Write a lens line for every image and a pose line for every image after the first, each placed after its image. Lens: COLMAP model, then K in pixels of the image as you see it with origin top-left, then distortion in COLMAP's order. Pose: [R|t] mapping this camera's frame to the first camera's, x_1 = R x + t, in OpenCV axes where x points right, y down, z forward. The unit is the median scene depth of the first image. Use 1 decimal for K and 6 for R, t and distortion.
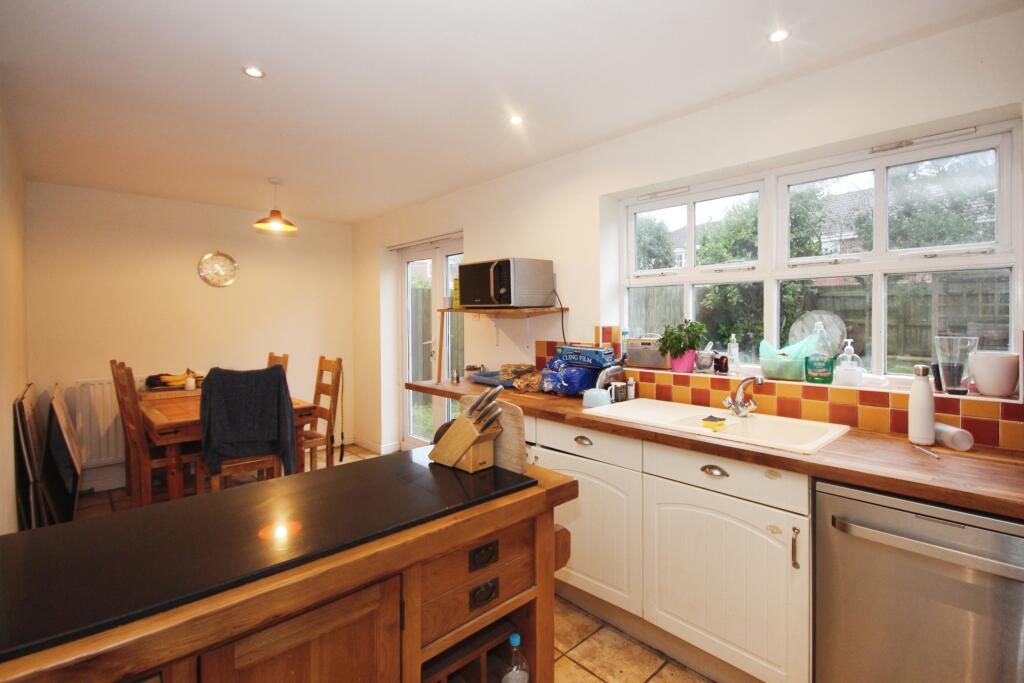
lens RADIAL K [[481.3, 0, 522.7], [0, 481.3, 324.5], [0, 0, 1]] dist [-0.000117, -0.002552]
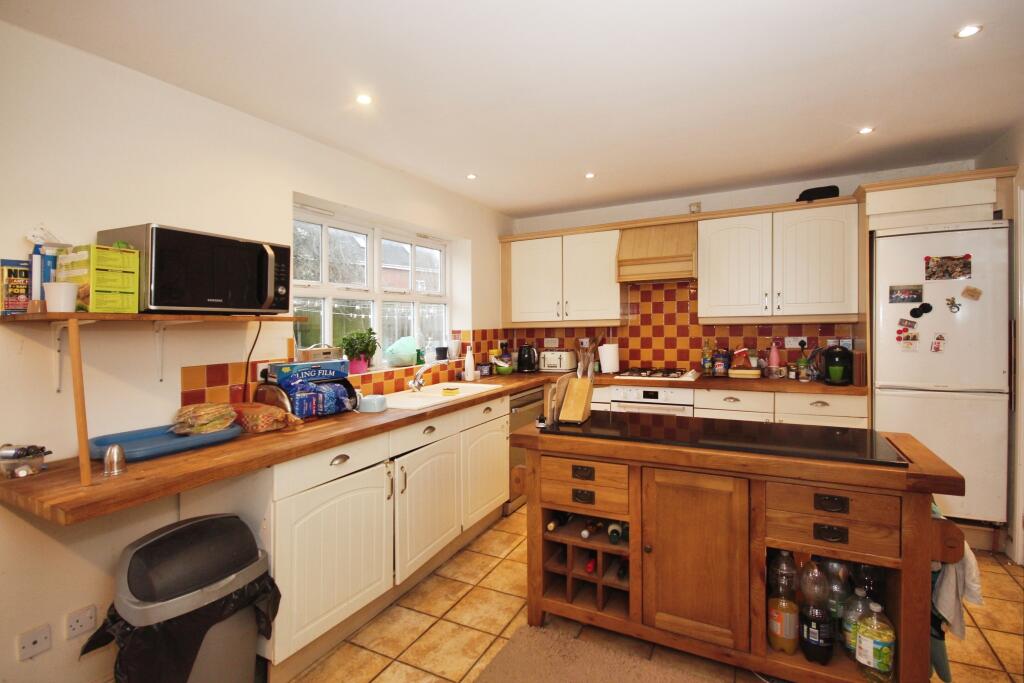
lens RADIAL K [[481.3, 0, 519.1], [0, 481.3, 322.9], [0, 0, 1]] dist [-0.000117, -0.002552]
pose [[-0.335947, 0.005042, 0.941867, -1.177951], [0.026751, 0.999633, 0.004190, -0.024753], [-0.941501, 0.026604, -0.335959, 1.304845]]
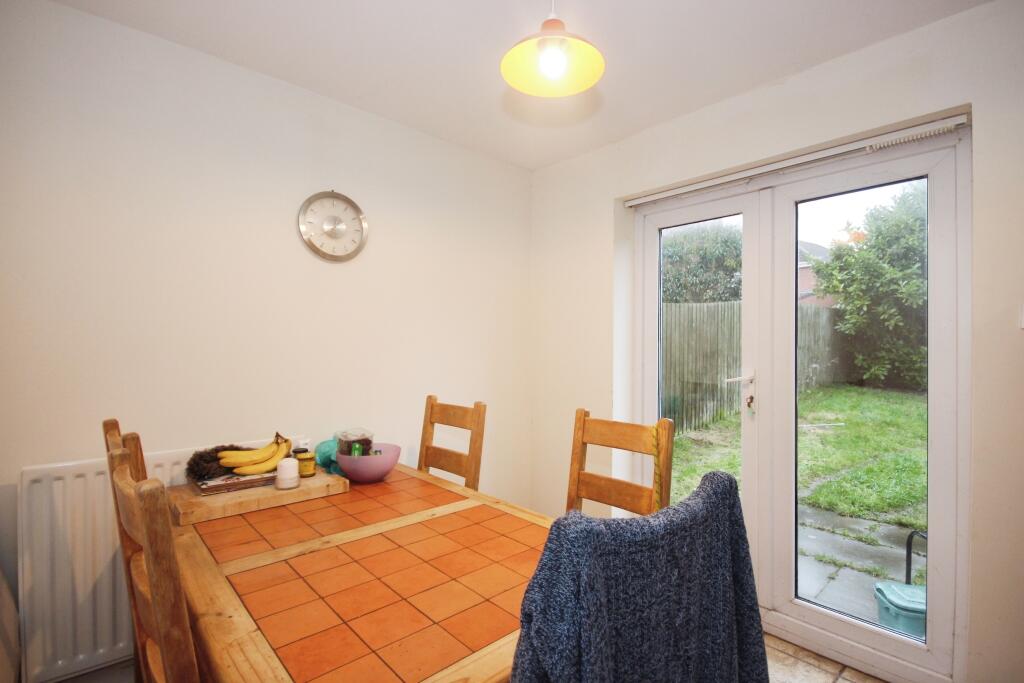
lens RADIAL K [[481.3, 0, 521.6], [0, 481.3, 340.3], [0, 0, 1]] dist [-0.000117, -0.002552]
pose [[0.999694, 0.010000, -0.022628, -0.191054], [-0.010574, 0.999621, -0.025408, 0.005659], [0.022366, 0.025639, 0.999421, 0.230421]]
